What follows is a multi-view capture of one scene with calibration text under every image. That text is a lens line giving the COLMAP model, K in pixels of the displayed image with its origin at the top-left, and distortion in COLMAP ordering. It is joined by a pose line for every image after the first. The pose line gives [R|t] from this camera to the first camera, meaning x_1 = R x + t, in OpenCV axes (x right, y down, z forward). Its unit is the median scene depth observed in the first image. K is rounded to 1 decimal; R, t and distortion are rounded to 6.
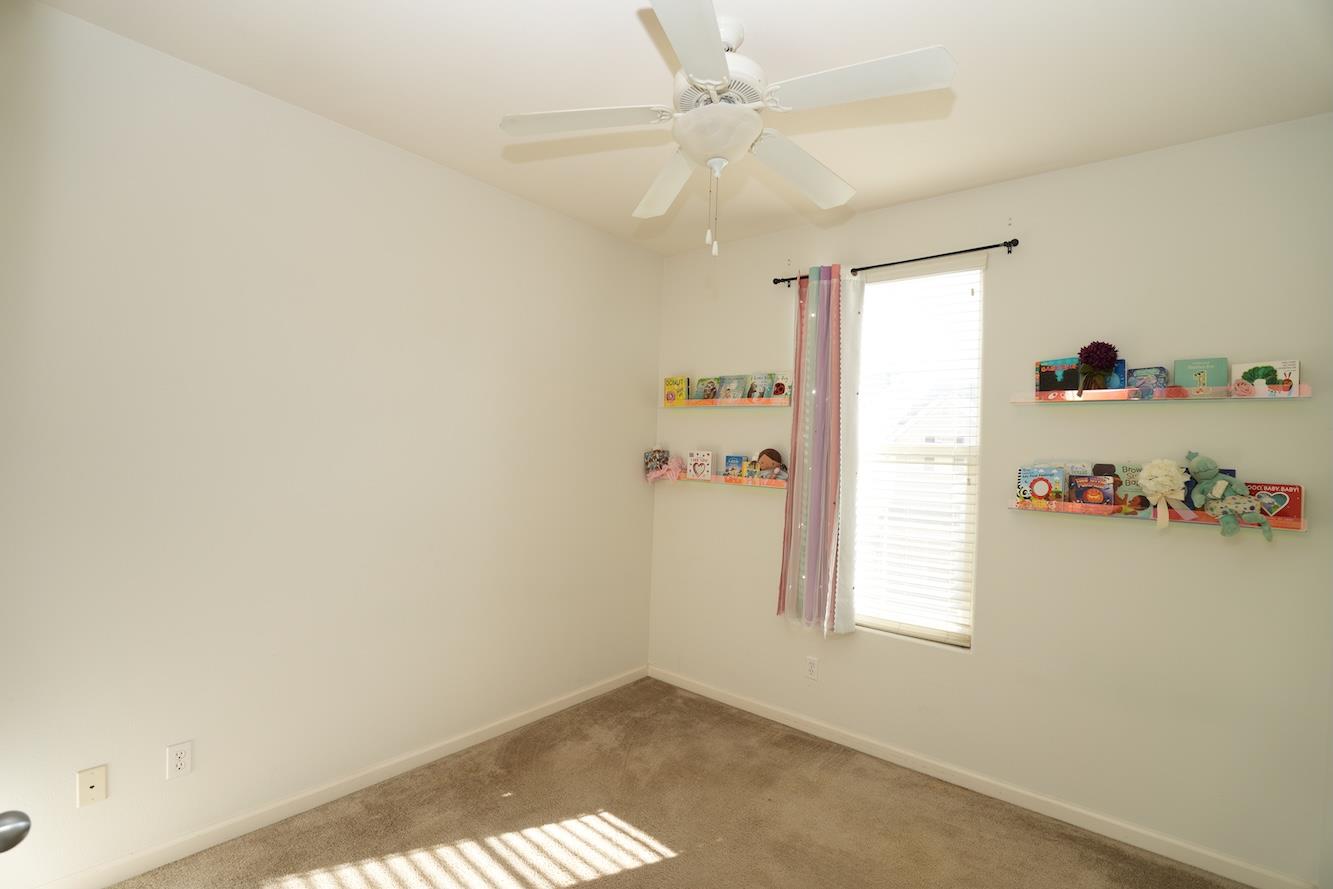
lens RADIAL K [[580.2, 0, 666.5], [0, 580.2, 444.5], [0, 0, 1]] dist [-0.062016, 0.012385]
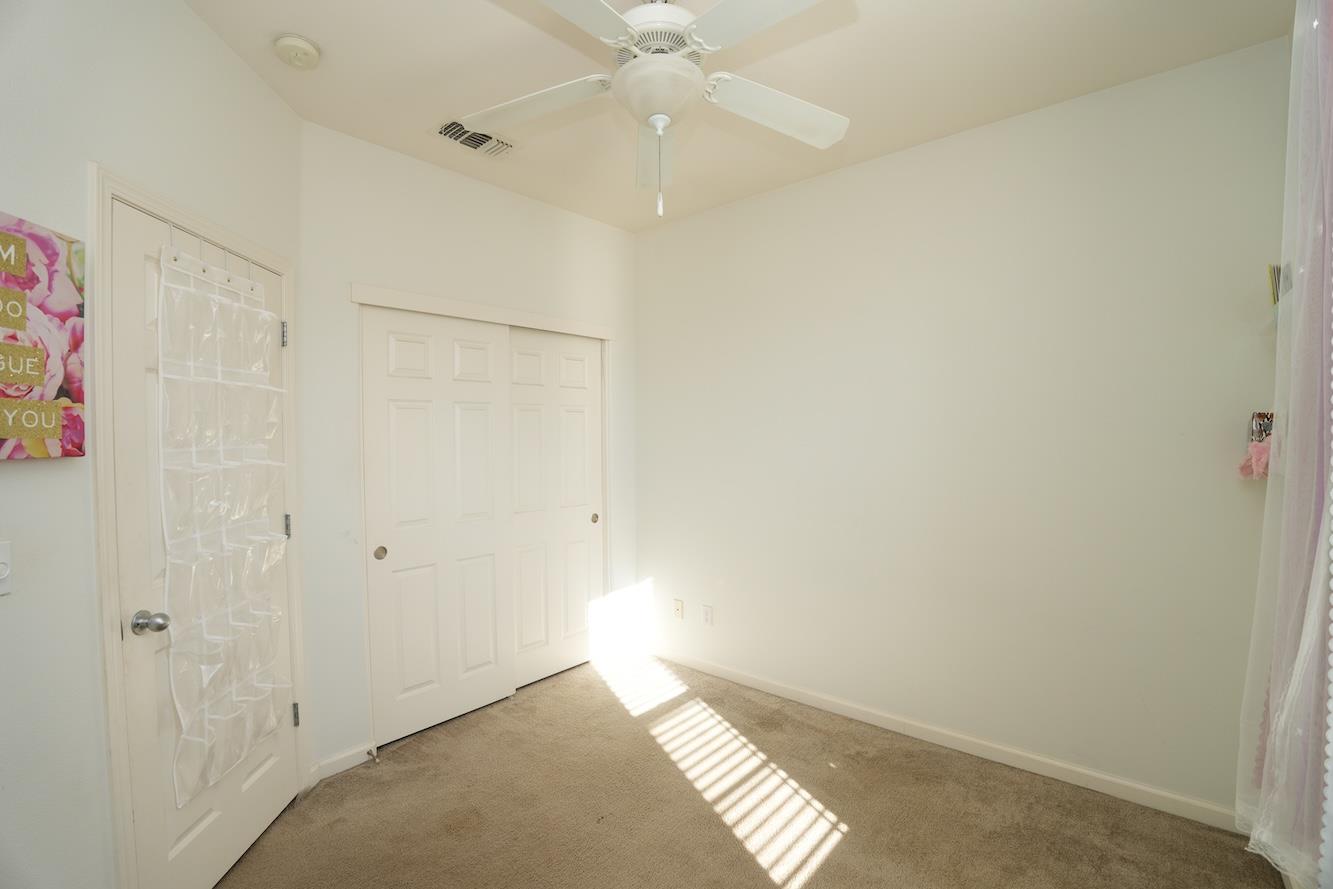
lens RADIAL K [[580.2, 0, 666.5], [0, 580.2, 444.5], [0, 0, 1]] dist [-0.062016, 0.012385]
pose [[0.043277, 0.004782, -0.999052, 0.832593], [0.008601, 0.999950, 0.005159, 0.035105], [0.999026, -0.008816, 0.043234, 0.758621]]
